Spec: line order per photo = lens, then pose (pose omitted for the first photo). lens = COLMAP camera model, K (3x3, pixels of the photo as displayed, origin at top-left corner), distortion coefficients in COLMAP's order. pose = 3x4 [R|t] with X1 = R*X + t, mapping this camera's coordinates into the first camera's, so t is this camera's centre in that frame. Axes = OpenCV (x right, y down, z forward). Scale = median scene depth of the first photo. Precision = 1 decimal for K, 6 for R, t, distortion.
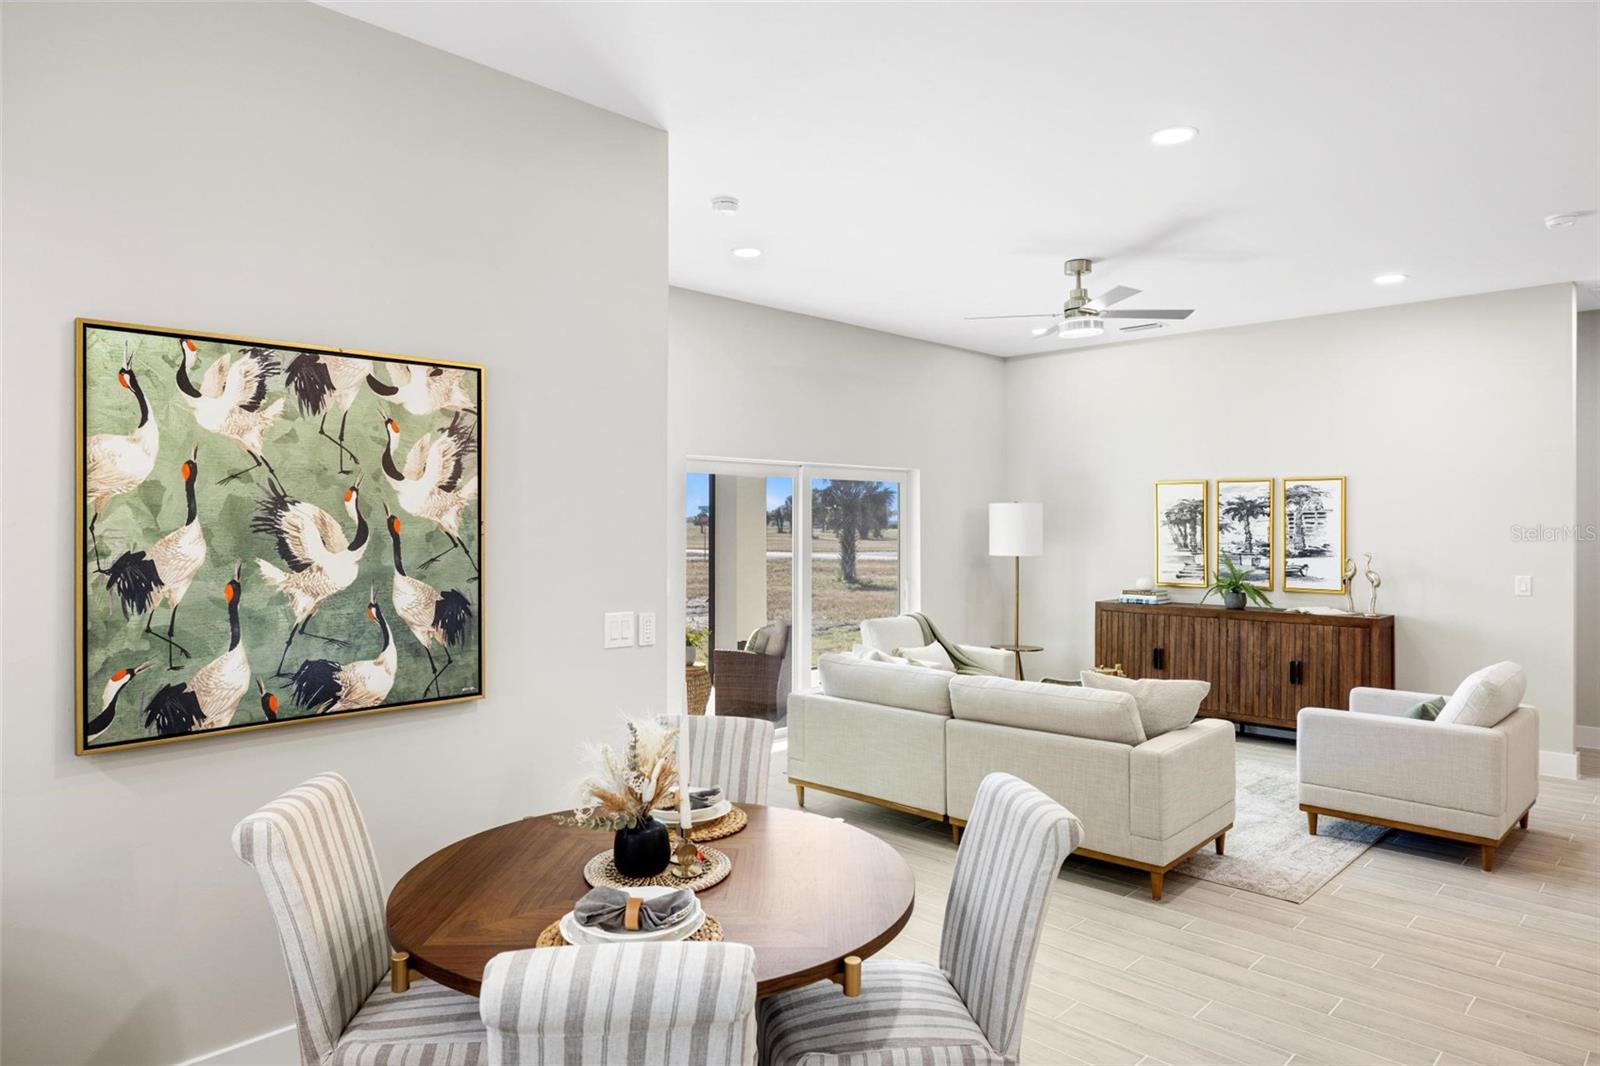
lens RADIAL K [[985.9, 0, 803.9], [0, 985.9, 515.7], [0, 0, 1]] dist [-0.012137, 0.005668]
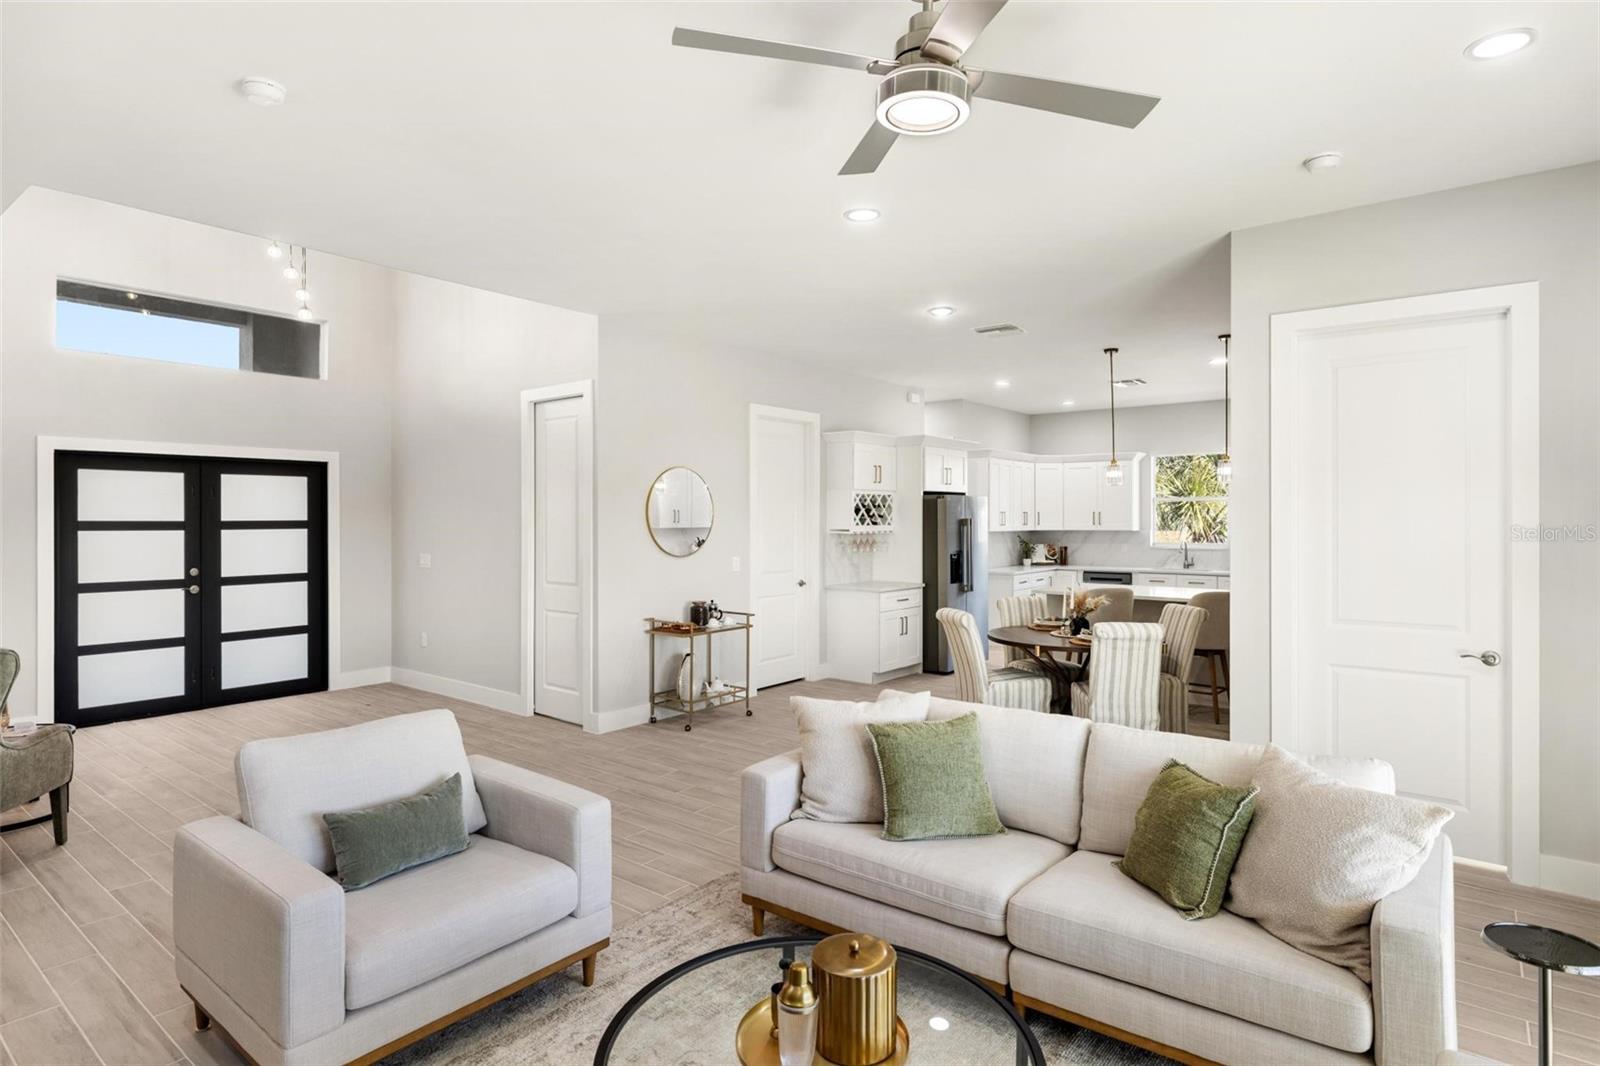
lens RADIAL K [[843.7, 0, 808.5], [0, 843.7, 520.8], [0, 0, 1]] dist [0.002599, 0.001977]
pose [[-0.993823, -0.001649, -0.110964, 0.431865], [-0.001445, 0.999997, -0.001919, 0.009619], [0.110967, -0.001747, -0.993823, 1.589025]]
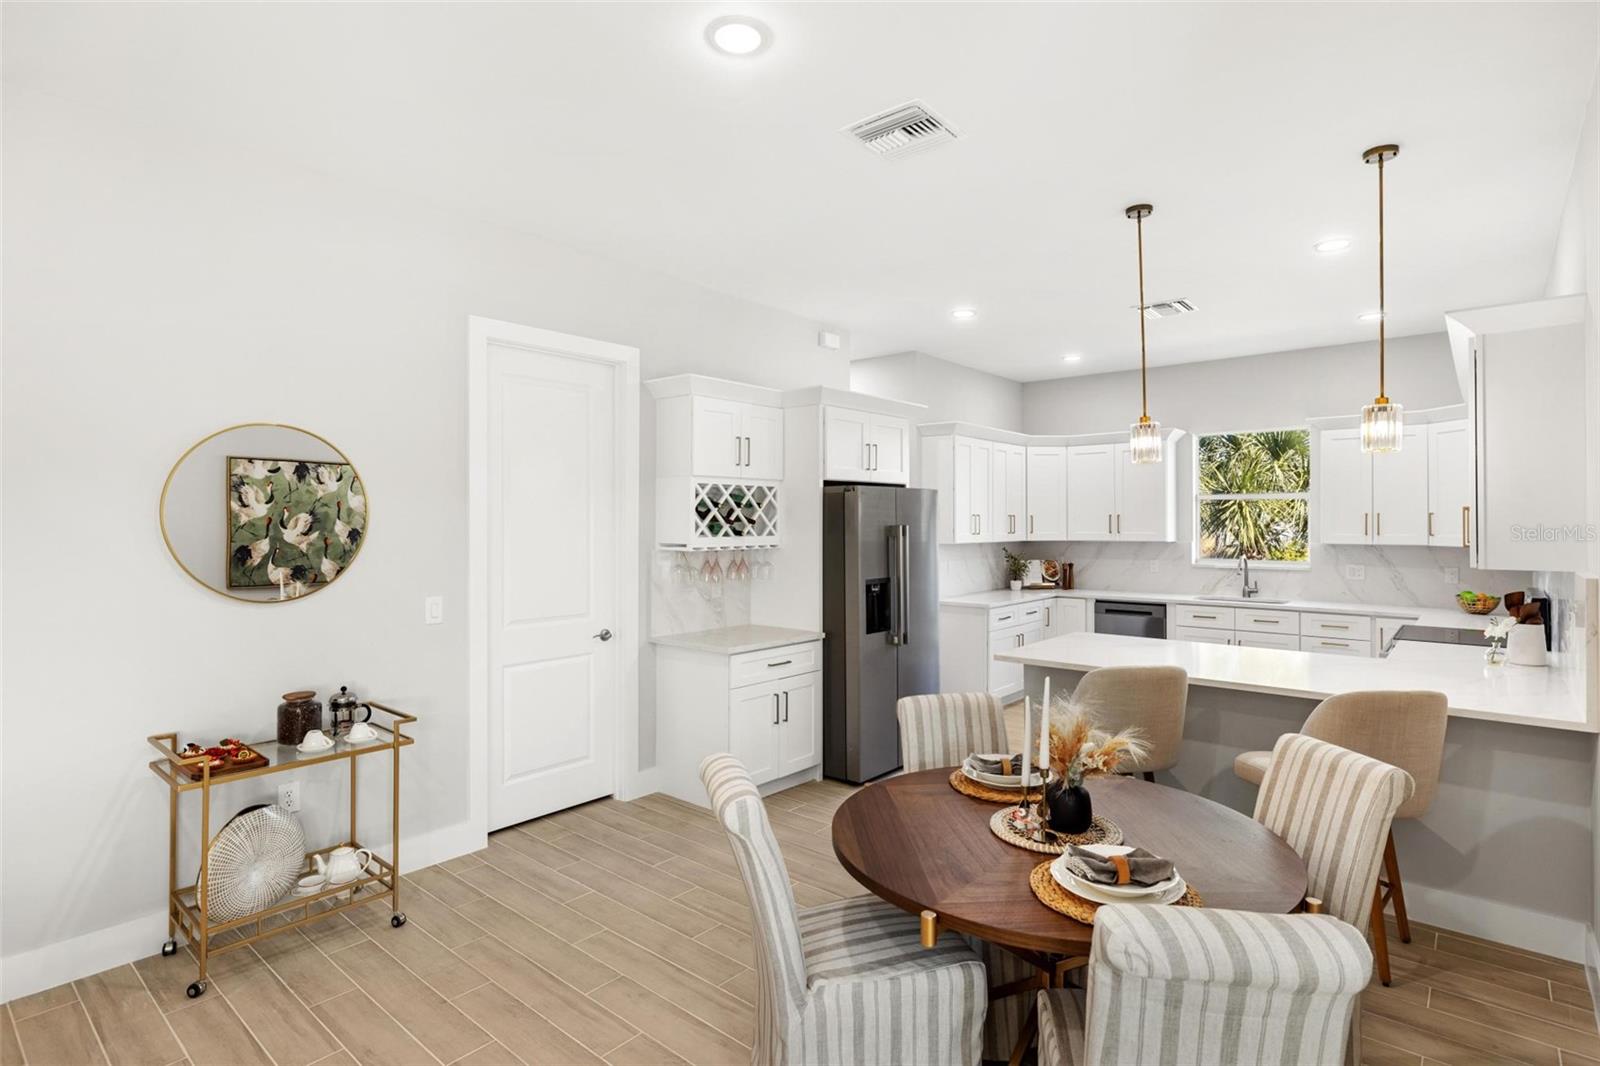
lens RADIAL K [[801.6, 0, 806.2], [0, 801.6, 518.8], [0, 0, 1]] dist [-0.003071, 0.000704]
pose [[-0.997455, -0.001851, -0.071272, 0.095752], [-0.001124, 0.999947, -0.010230, 0.003820], [0.071287, -0.010124, -0.997404, 0.882519]]
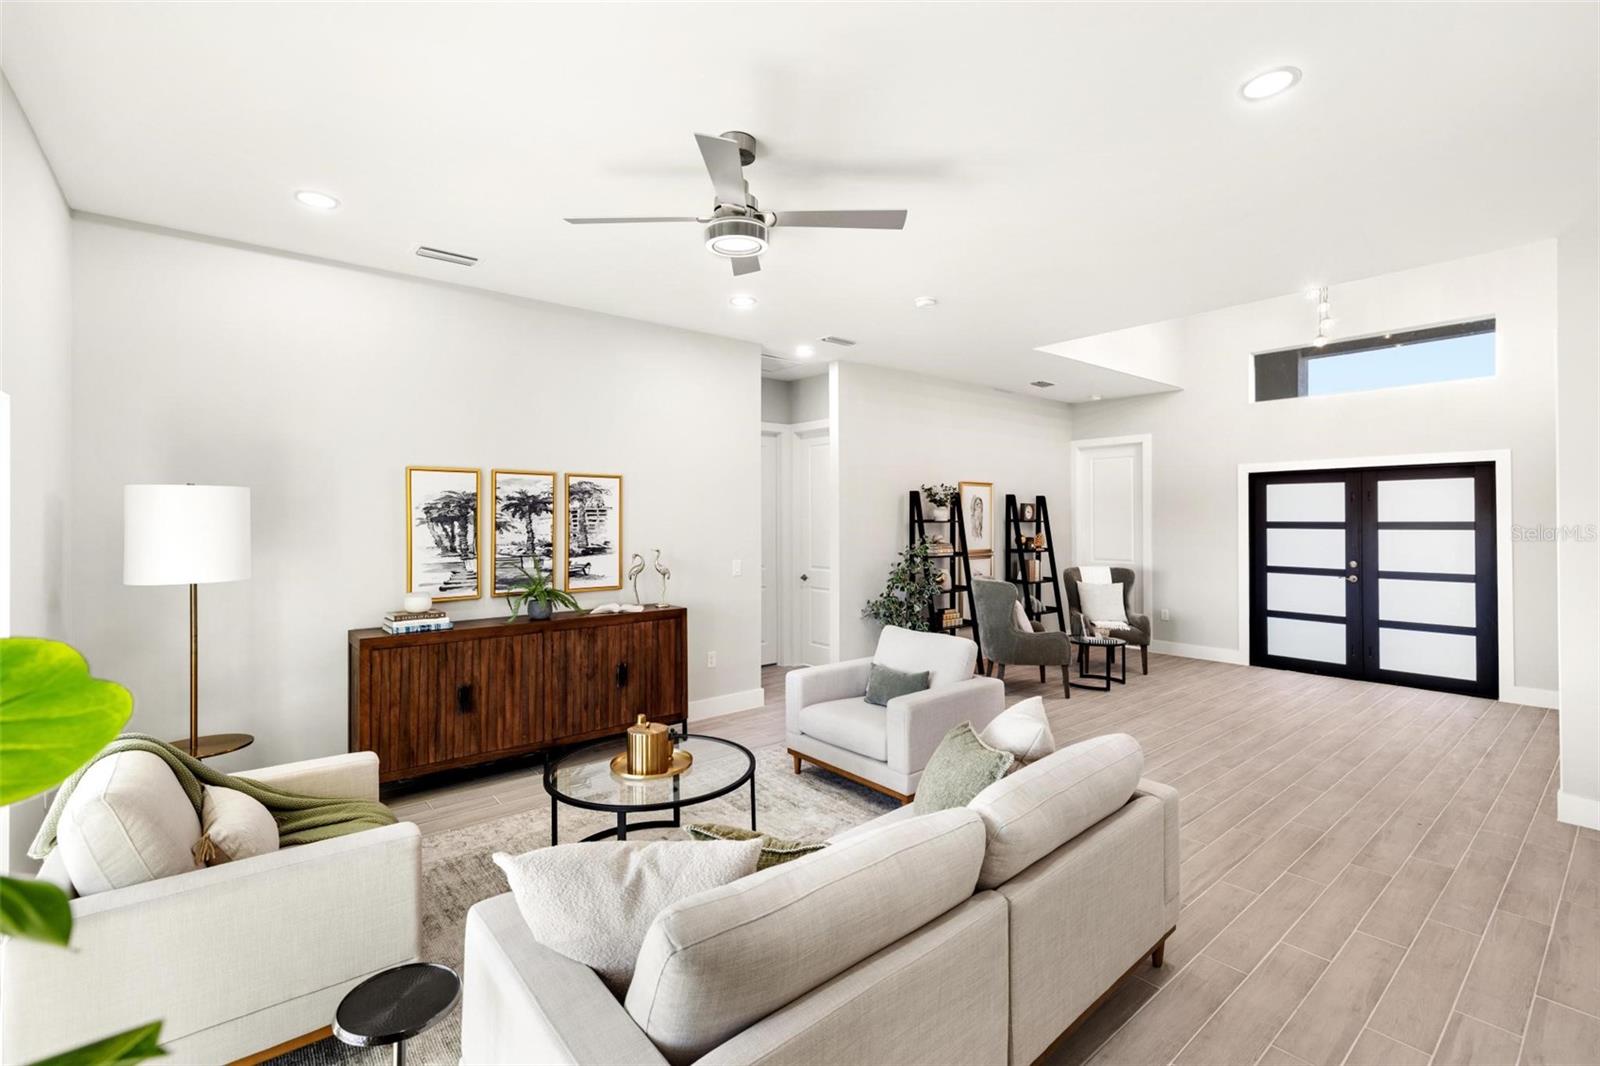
lens RADIAL K [[705.5, 0, 795.1], [0, 705.5, 517.1], [0, 0, 1]] dist [0.012834, -0.000045]
pose [[0.108294, 0.003216, 0.994114, -0.237143], [-0.003801, 0.999989, -0.002821, 0.007591], [-0.994112, -0.003473, 0.108305, 1.036306]]
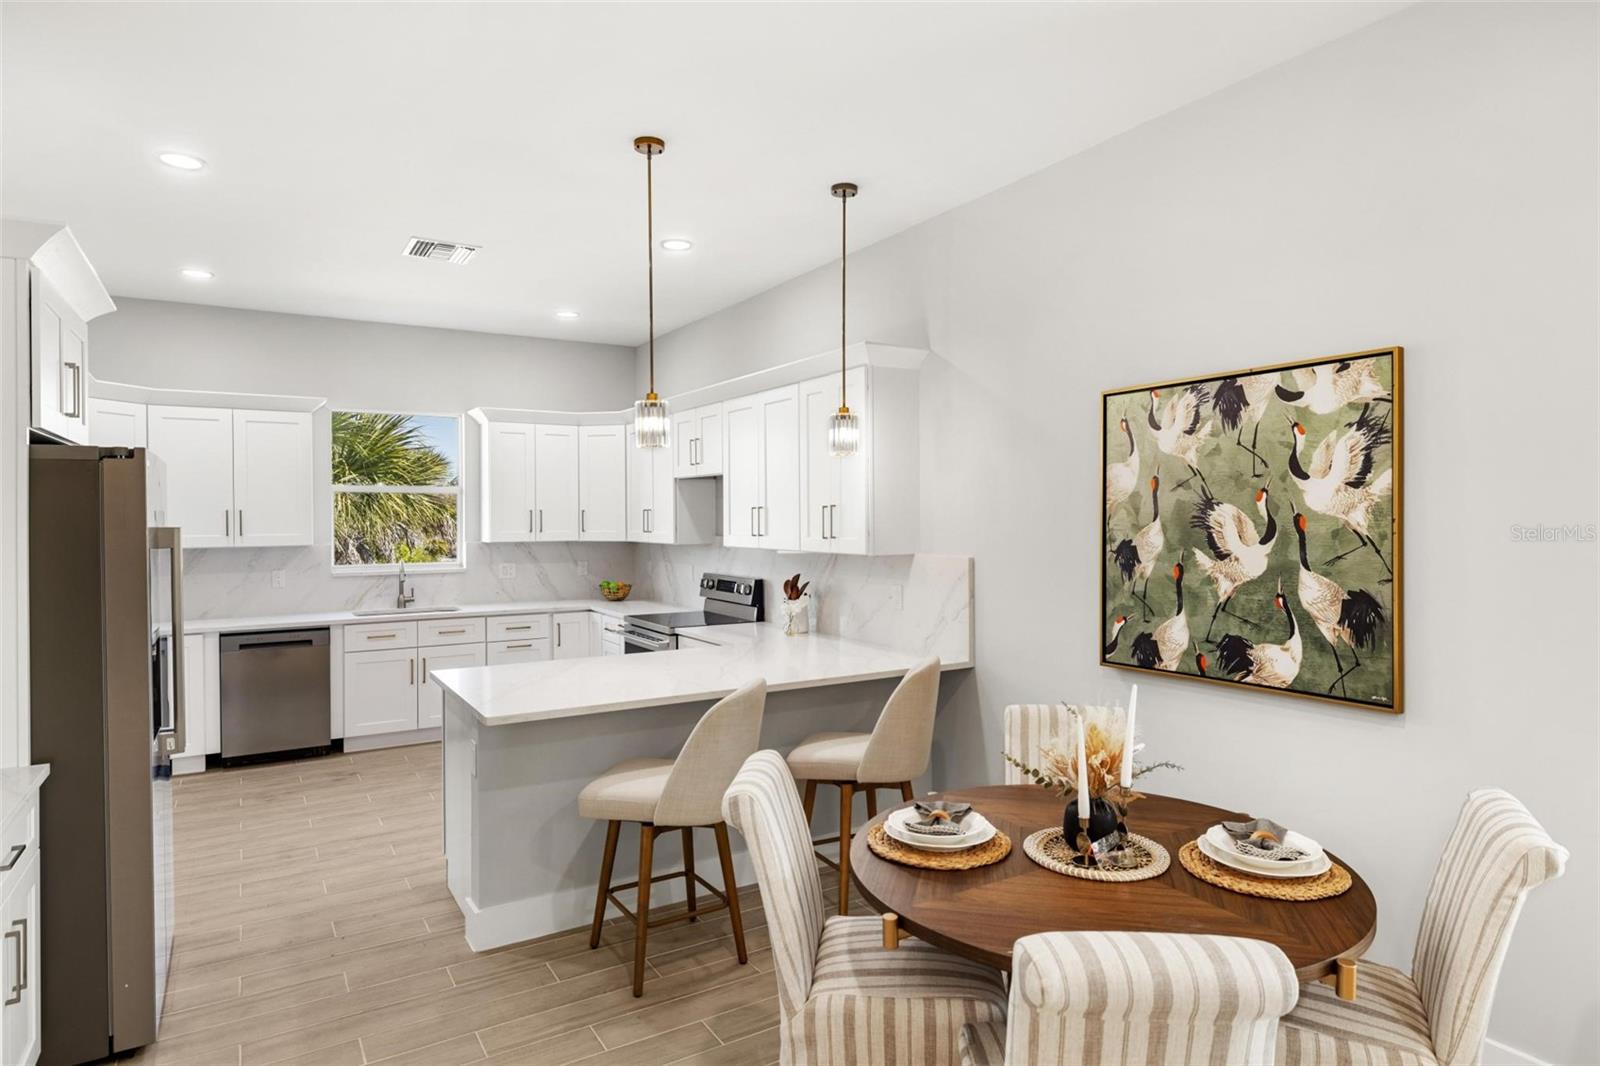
lens RADIAL K [[905.8, 0, 800.9], [0, 905.8, 521.6], [0, 0, 1]] dist [0.000226, 0.001590]
pose [[-0.244233, 0.004880, -0.969704, 0.397016], [0.010236, 0.999945, 0.002454, 0.000465], [0.969663, -0.009326, -0.244269, 0.431881]]
